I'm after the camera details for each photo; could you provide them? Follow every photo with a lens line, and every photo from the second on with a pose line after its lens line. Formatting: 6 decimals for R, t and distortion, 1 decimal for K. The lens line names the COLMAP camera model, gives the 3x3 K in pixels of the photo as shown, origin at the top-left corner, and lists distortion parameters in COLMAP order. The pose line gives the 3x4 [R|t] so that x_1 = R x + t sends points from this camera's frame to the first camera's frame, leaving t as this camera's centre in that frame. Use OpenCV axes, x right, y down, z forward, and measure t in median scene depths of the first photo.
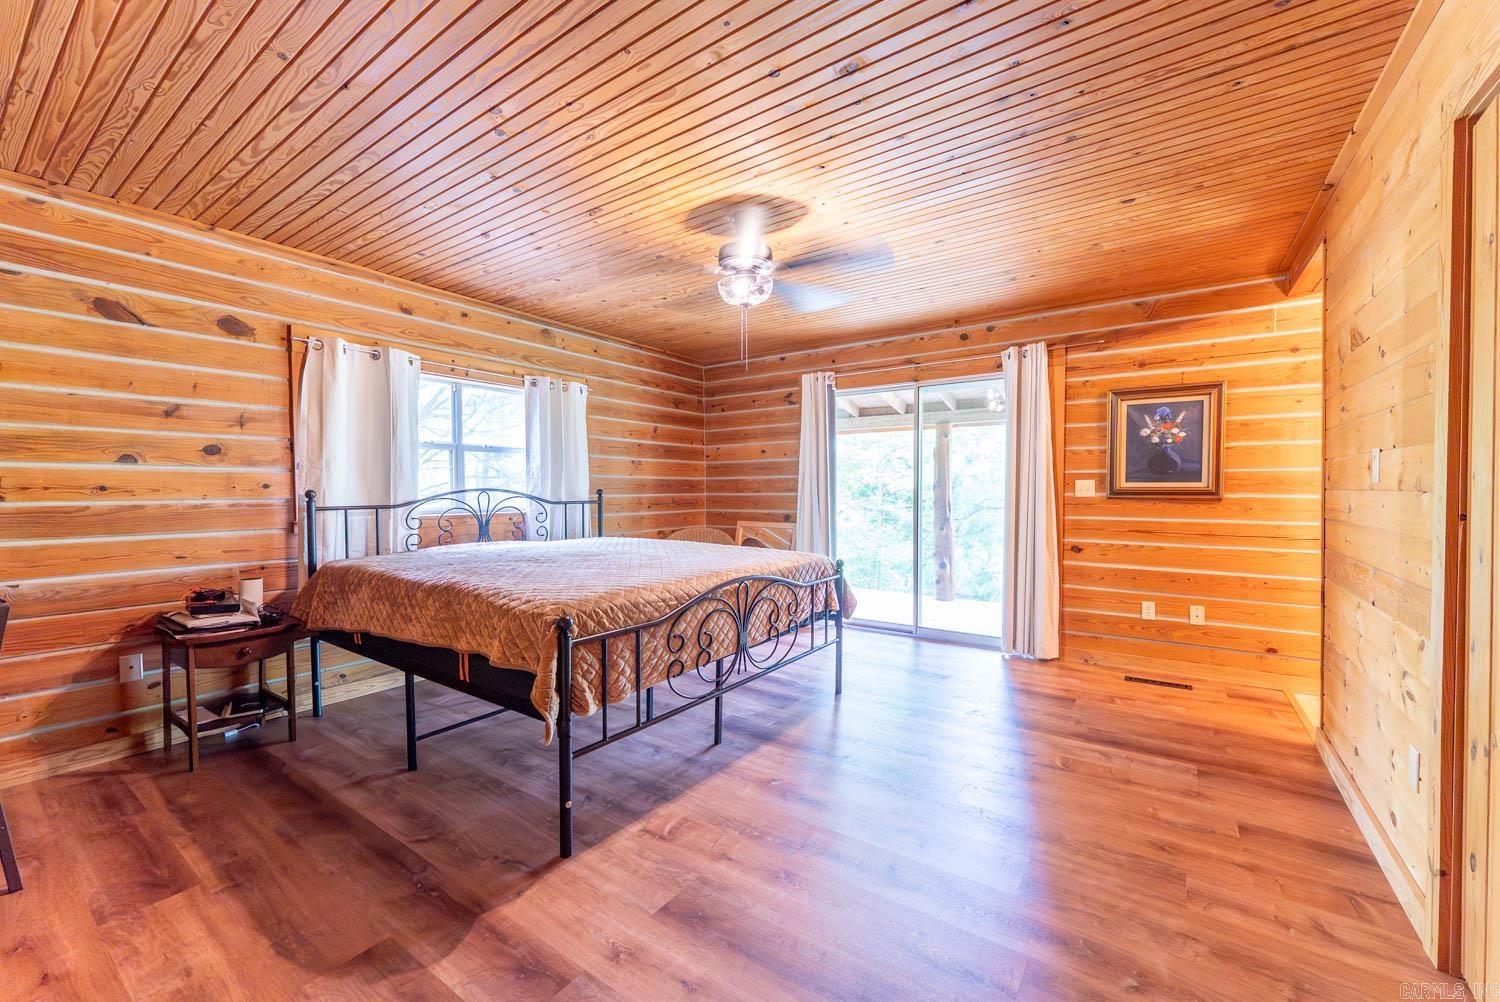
lens RADIAL K [[600.9, 0, 745.3], [0, 600.9, 503.3], [0, 0, 1]] dist [-0.000963, -0.000259]
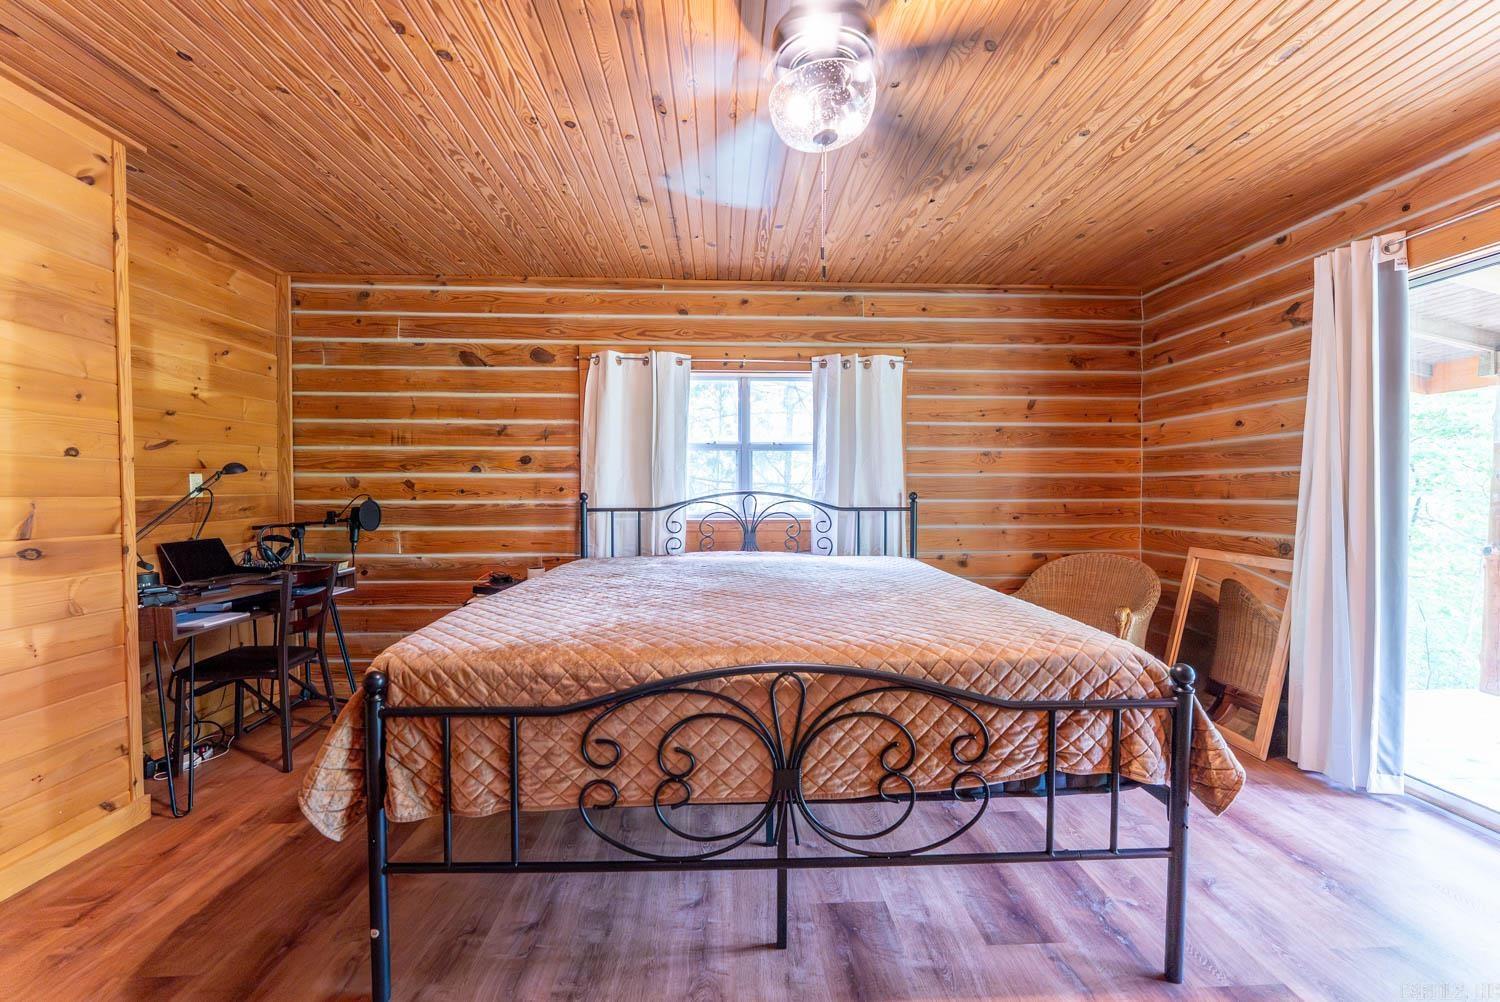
lens RADIAL K [[600.9, 0, 745.3], [0, 600.9, 503.3], [0, 0, 1]] dist [-0.000963, -0.000259]
pose [[0.613457, 0.018241, -0.789517, 0.317047], [-0.019021, 0.999784, 0.008320, -0.017058], [0.789499, 0.009913, 0.613672, 0.535037]]
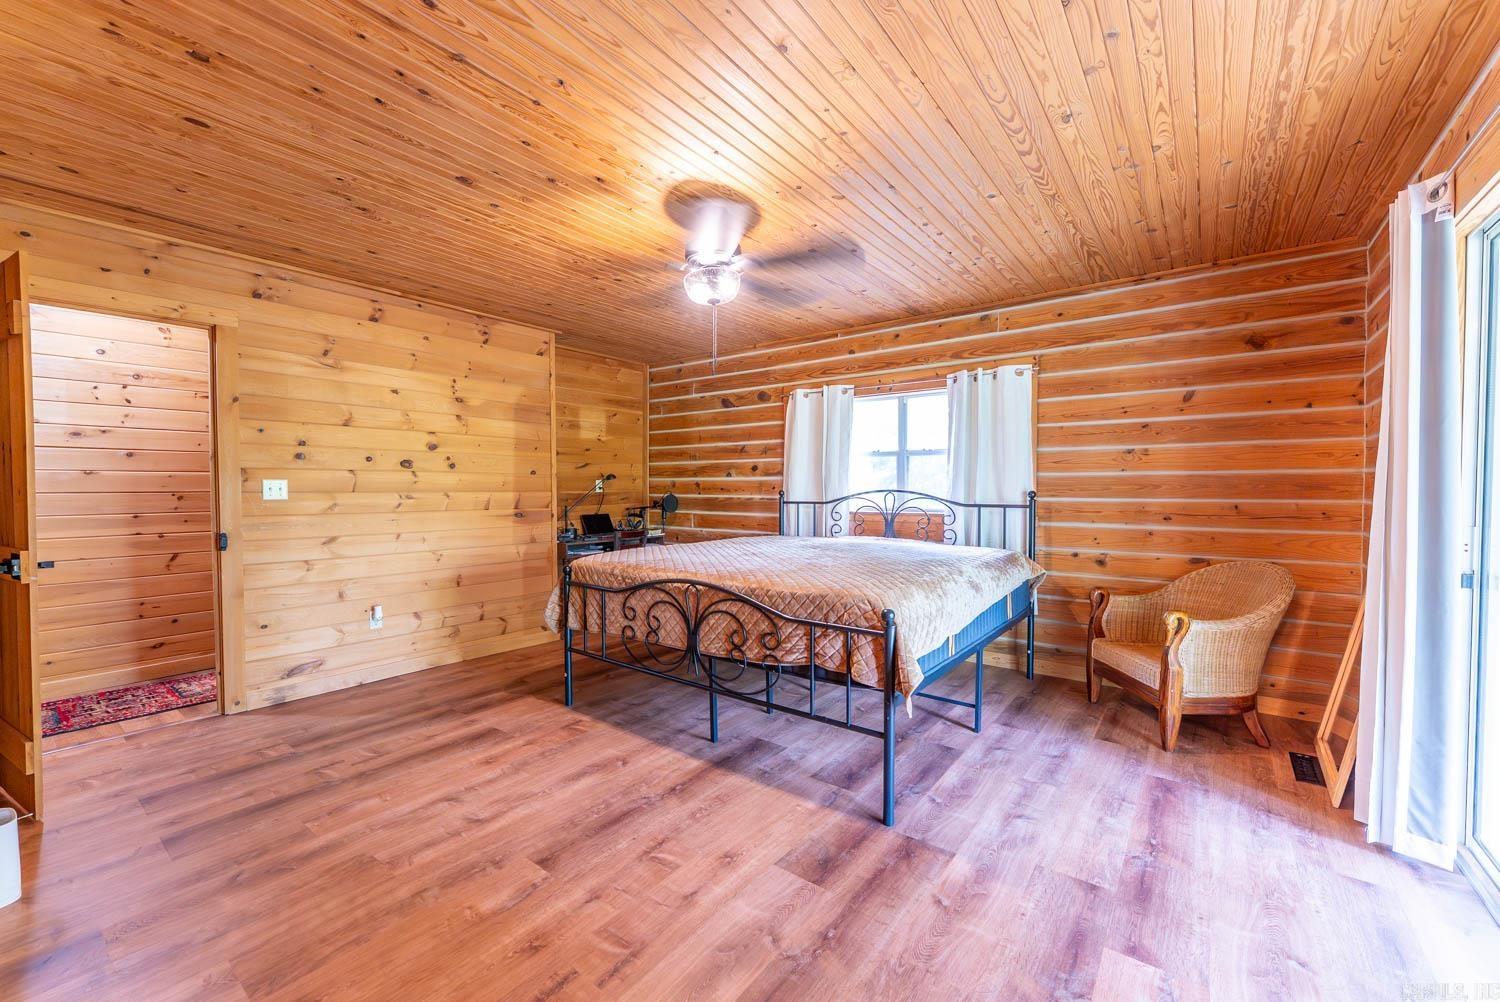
lens RADIAL K [[600.3, 0, 744.5], [0, 600.3, 502.2], [0, 0, 1]] dist [-0.000574, -0.000553]
pose [[-0.041673, 0.026390, -0.998783, 0.822672], [-0.022696, 0.999368, 0.027353, -0.031018], [0.998873, 0.023809, -0.041048, 0.929462]]
